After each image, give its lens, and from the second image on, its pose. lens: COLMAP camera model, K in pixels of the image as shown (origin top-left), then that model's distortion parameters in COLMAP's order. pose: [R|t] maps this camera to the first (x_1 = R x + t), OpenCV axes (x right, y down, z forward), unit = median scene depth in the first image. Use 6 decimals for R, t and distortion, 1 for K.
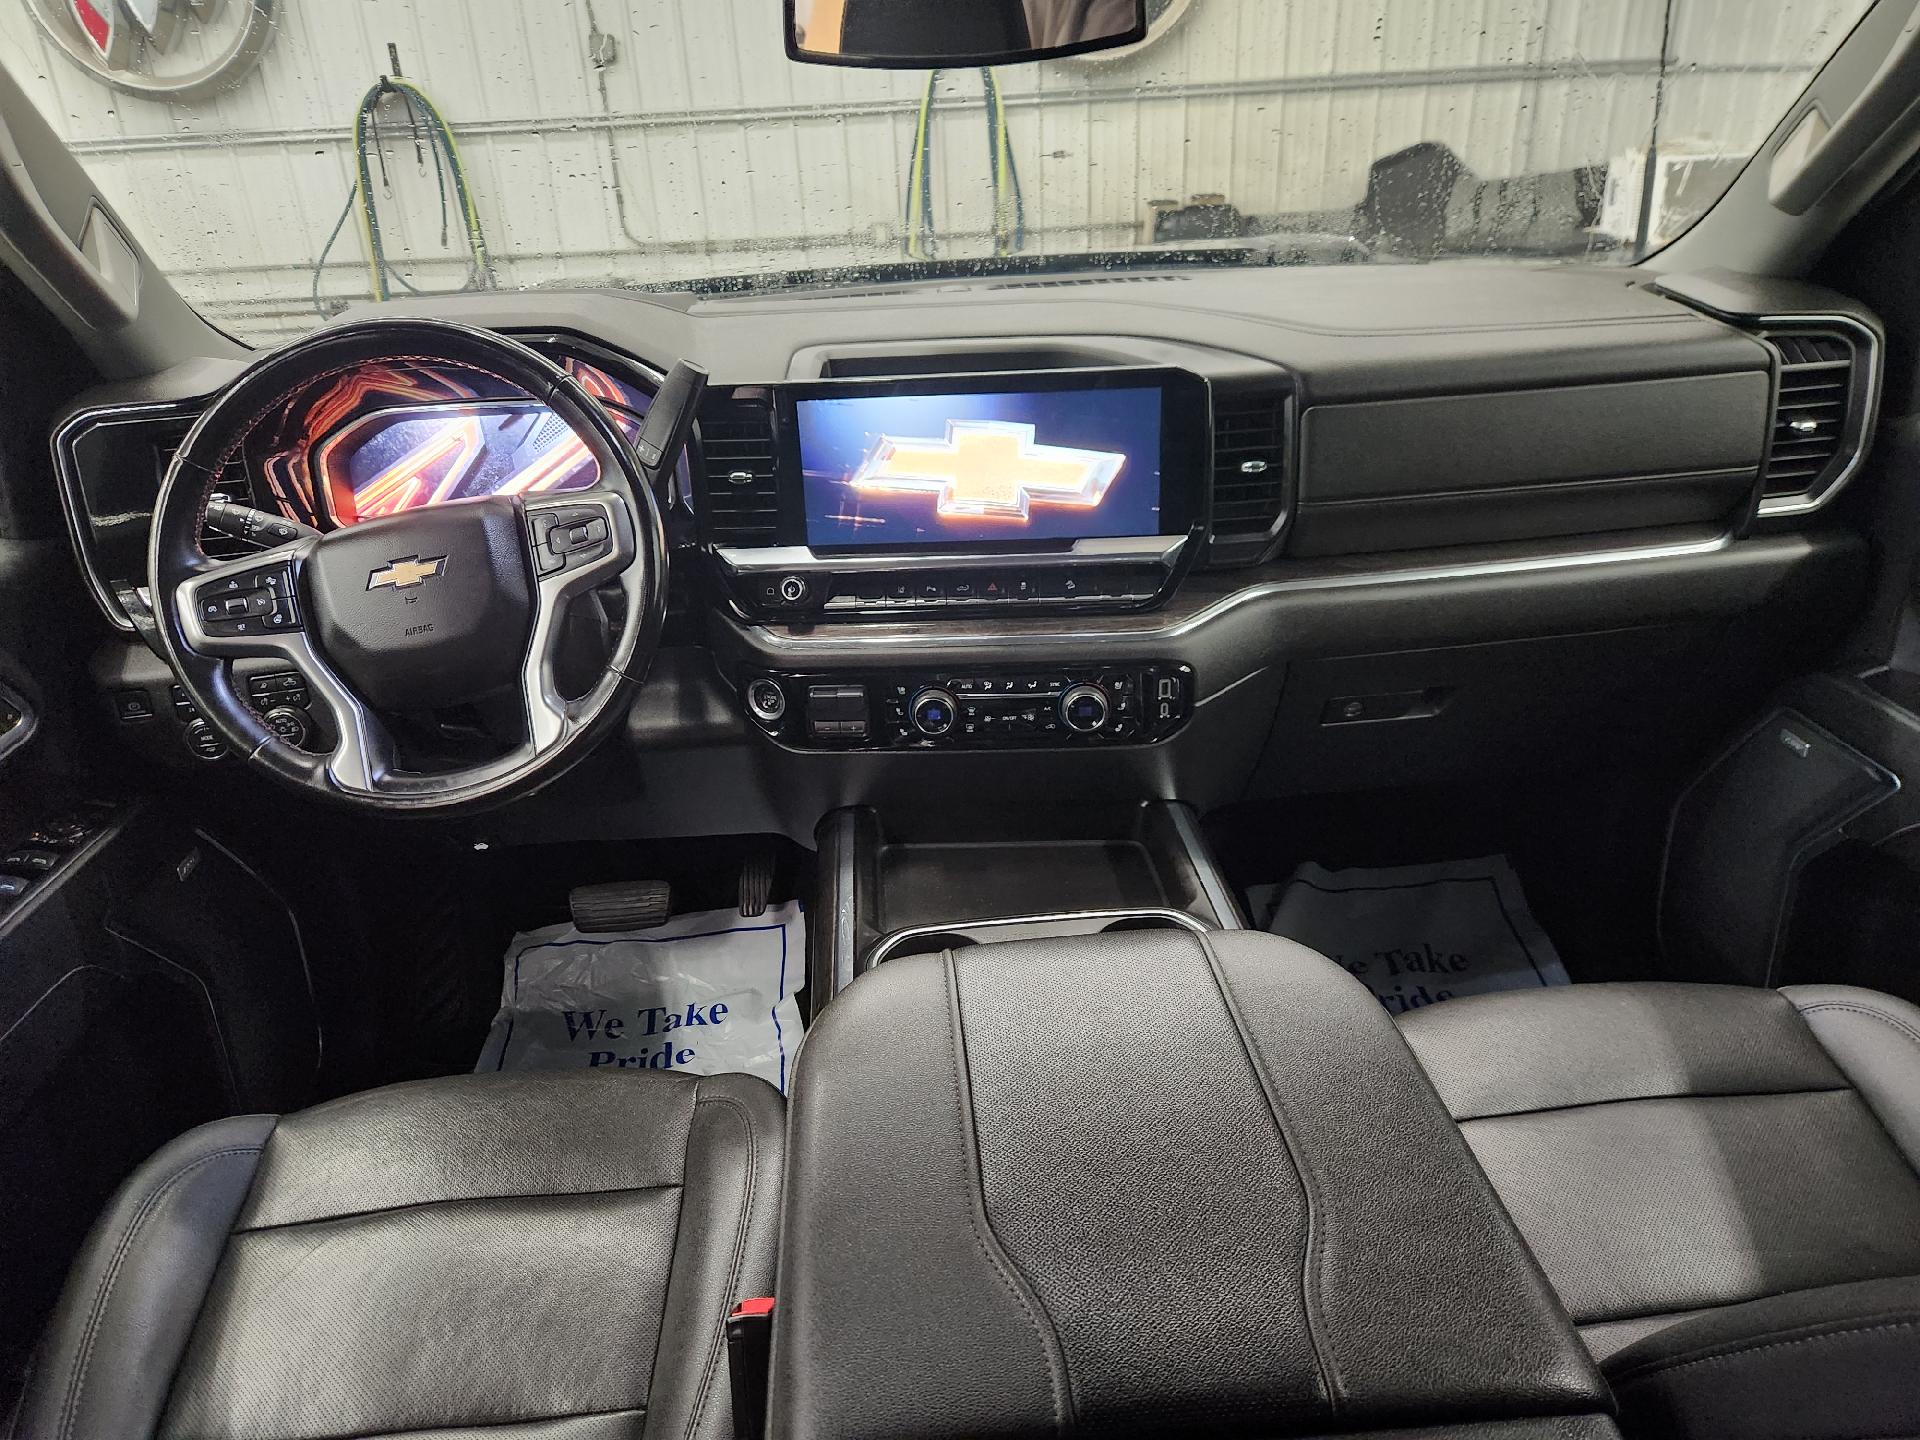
lens RADIAL K [[1297.4, 0, 961.3], [0, 1297.4, 733.7], [0, 0, 1]] dist [0.063062, -0.061775]
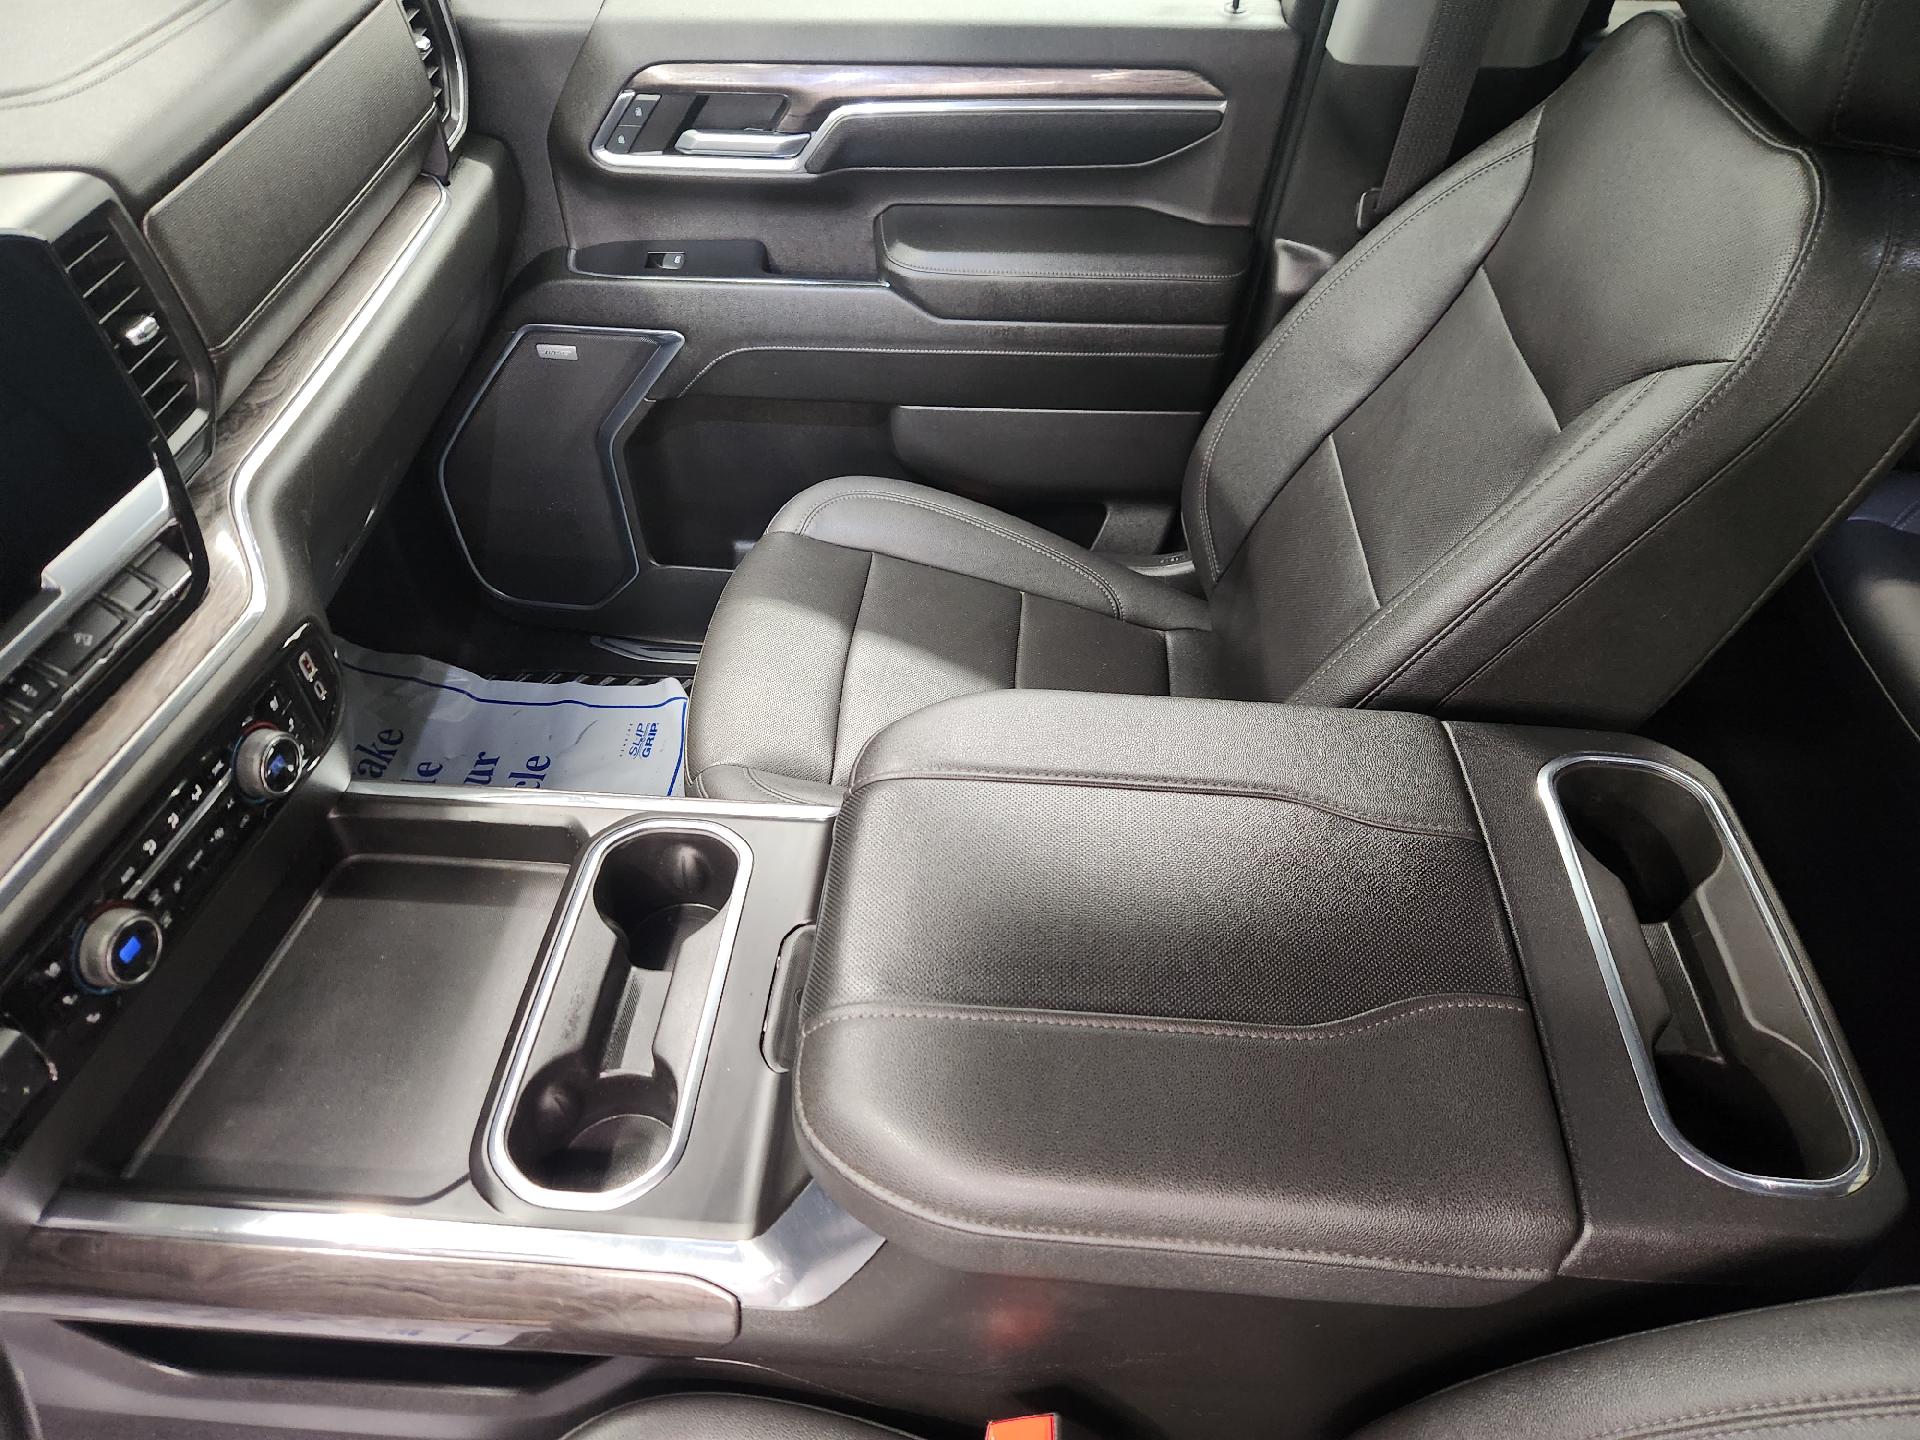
lens RADIAL K [[1293.6, 0, 967.4], [0, 1293.6, 709.0], [0, 0, 1]] dist [0.062381, -0.065222]
pose [[0.132708, -0.650468, 0.747851, -0.333447], [0.400381, 0.725404, 0.559896, -0.265766], [-0.906688, 0.225123, 0.356702, 0.422647]]
